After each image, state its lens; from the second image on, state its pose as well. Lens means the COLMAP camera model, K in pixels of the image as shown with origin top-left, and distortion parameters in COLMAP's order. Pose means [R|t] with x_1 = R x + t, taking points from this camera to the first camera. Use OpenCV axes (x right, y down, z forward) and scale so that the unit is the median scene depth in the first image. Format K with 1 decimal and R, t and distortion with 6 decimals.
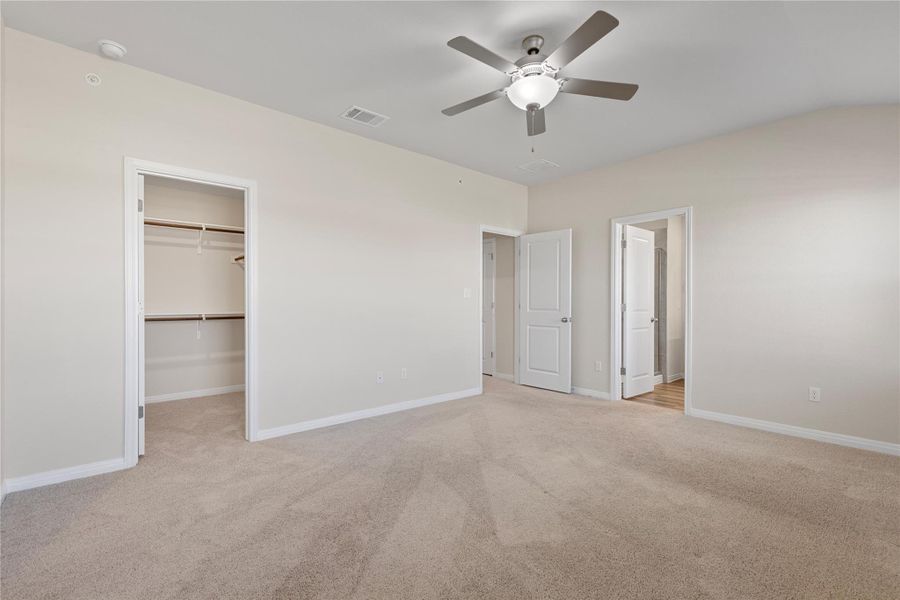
lens RADIAL K [[405.4, 0, 450.5], [0, 405.4, 303.5], [0, 0, 1]] dist [0.000183, 0.000057]
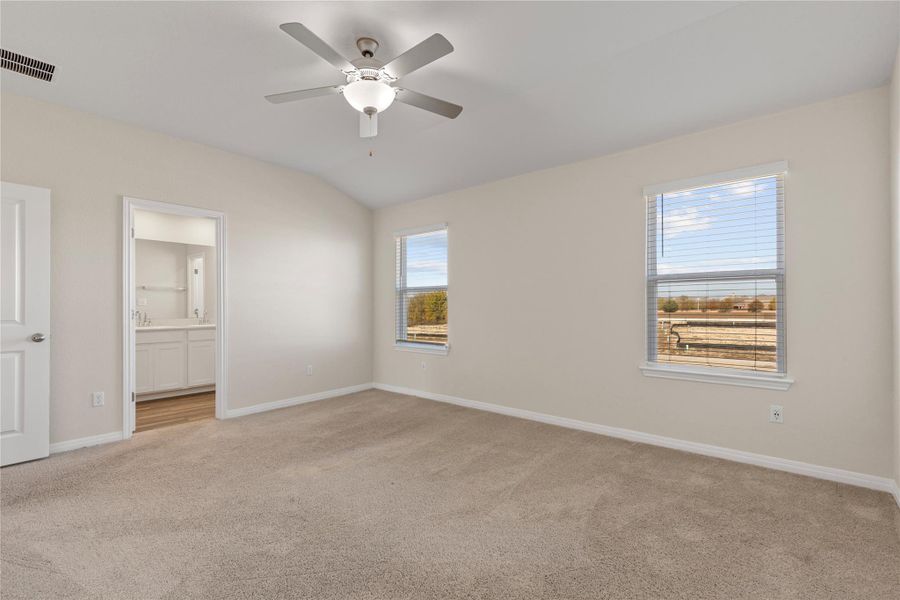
lens RADIAL K [[405.4, 0, 450.5], [0, 405.4, 303.5], [0, 0, 1]] dist [0.000183, 0.000057]
pose [[-0.148592, 0.002077, 0.988896, -0.505575], [0.011521, 0.999934, -0.000369, -0.005054], [-0.988831, 0.011339, -0.148606, 0.596411]]
